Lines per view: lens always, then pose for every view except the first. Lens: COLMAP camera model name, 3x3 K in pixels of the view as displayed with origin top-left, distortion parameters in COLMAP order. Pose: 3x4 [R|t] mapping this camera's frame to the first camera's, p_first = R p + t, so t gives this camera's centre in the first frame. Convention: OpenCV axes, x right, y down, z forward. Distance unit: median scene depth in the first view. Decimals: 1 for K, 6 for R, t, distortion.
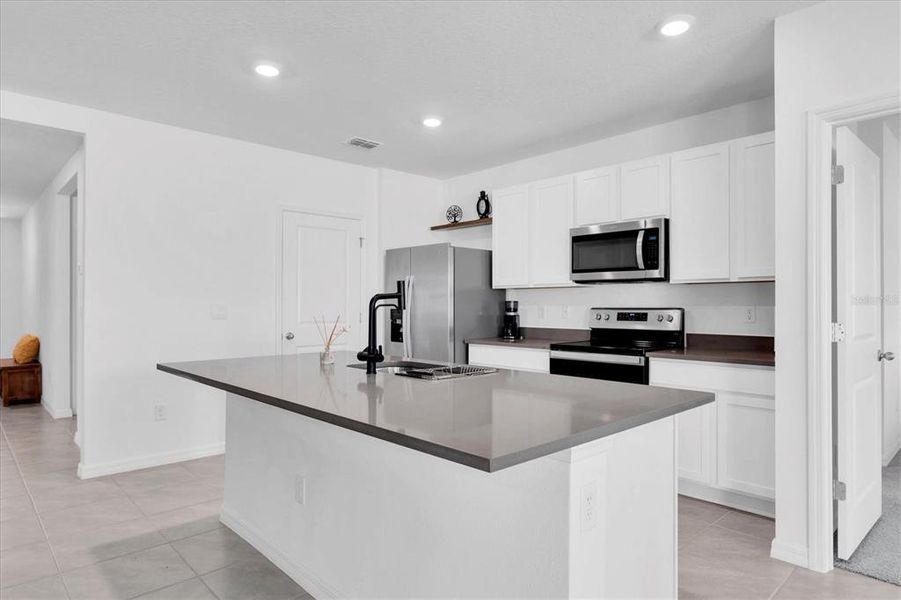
lens RADIAL K [[527.7, 0, 448.6], [0, 527.7, 302.4], [0, 0, 1]] dist [0.006534, -0.000435]
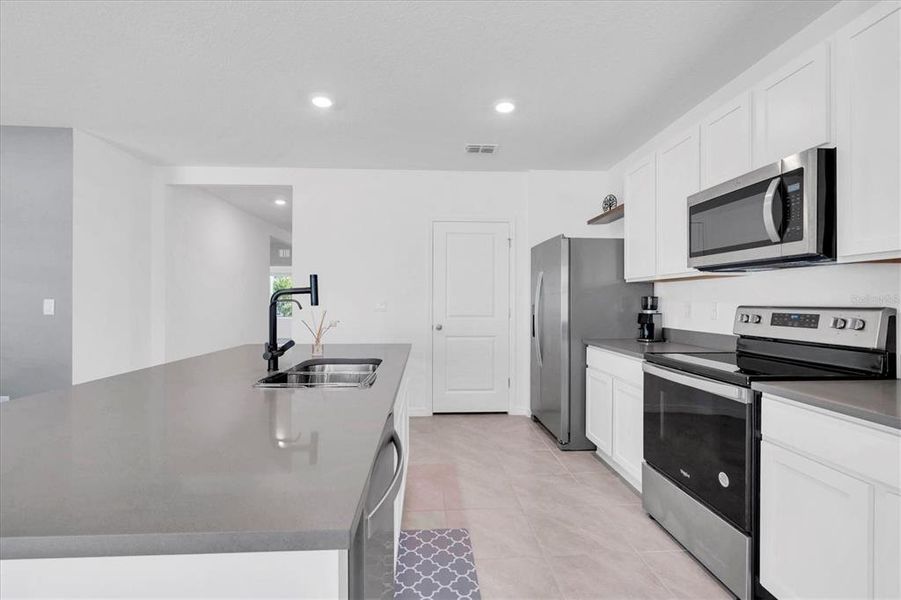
lens RADIAL K [[402.6, 0, 450.0], [0, 402.6, 296.8], [0, 0, 1]] dist [-0.007769, 0.001323]
pose [[0.771970, -0.004894, -0.635641, 0.329148], [0.000746, 0.999977, -0.006794, 0.002274], [0.635659, 0.004771, 0.771955, 0.362979]]
